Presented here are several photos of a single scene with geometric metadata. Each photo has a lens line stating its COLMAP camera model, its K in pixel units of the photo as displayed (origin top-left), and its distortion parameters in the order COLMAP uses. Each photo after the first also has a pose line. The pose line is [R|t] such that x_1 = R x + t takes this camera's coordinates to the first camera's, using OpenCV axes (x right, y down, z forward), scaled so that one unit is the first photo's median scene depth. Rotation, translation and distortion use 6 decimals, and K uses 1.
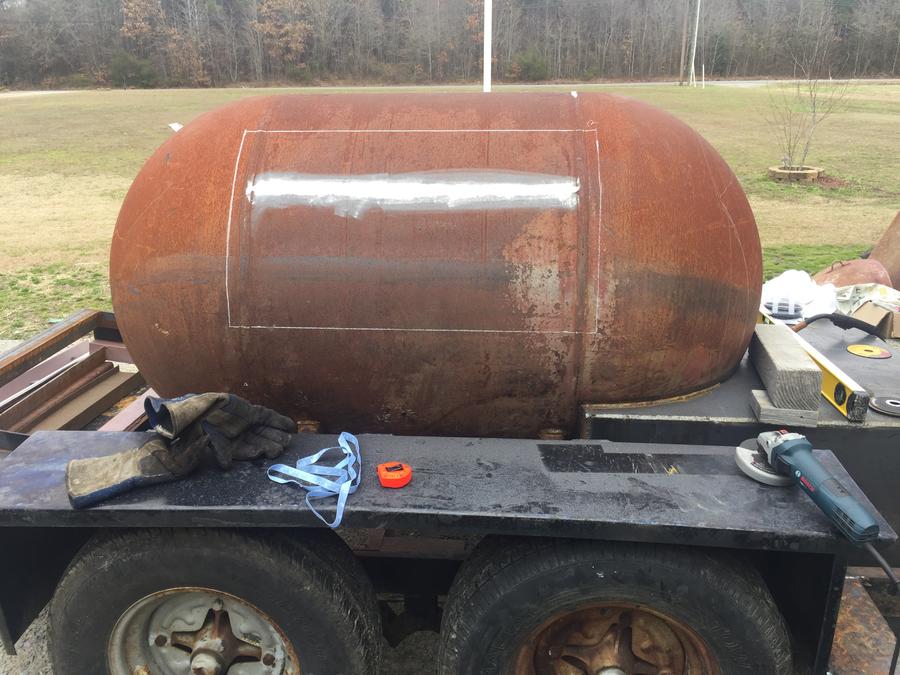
lens RADIAL K [[789.1, 0, 446.0], [0, 789.1, 333.3], [0, 0, 1]] dist [0.028212, -0.022433]
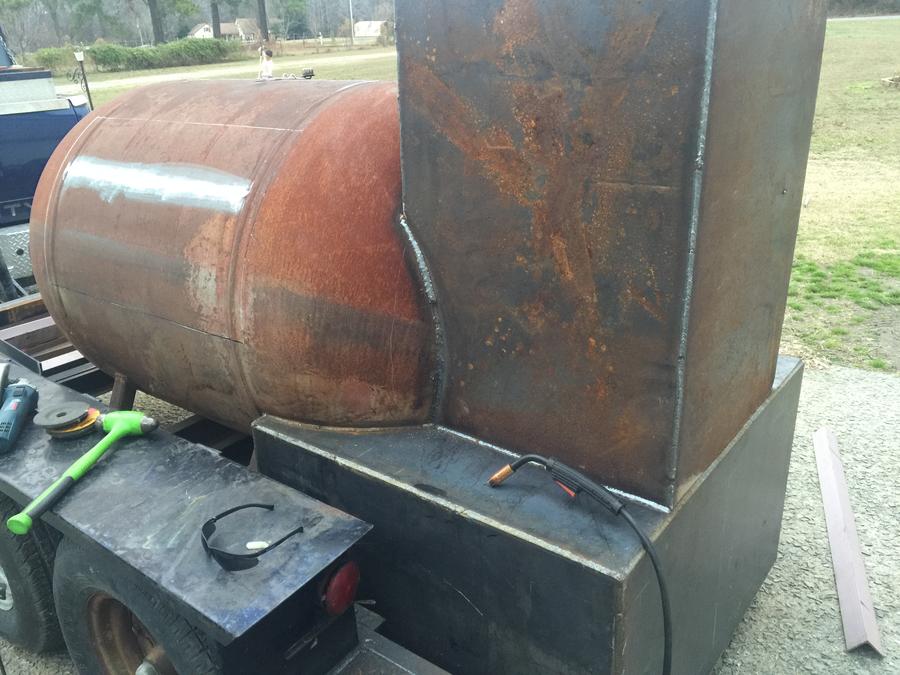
lens RADIAL K [[789.1, 0, 451.4], [0, 789.1, 342.2], [0, 0, 1]] dist [0.028212, -0.022433]
pose [[0.836540, 0.180173, -0.517434, 0.910481], [-0.136206, 0.983124, 0.122124, -0.156528], [0.530706, -0.031684, 0.846964, 0.309790]]
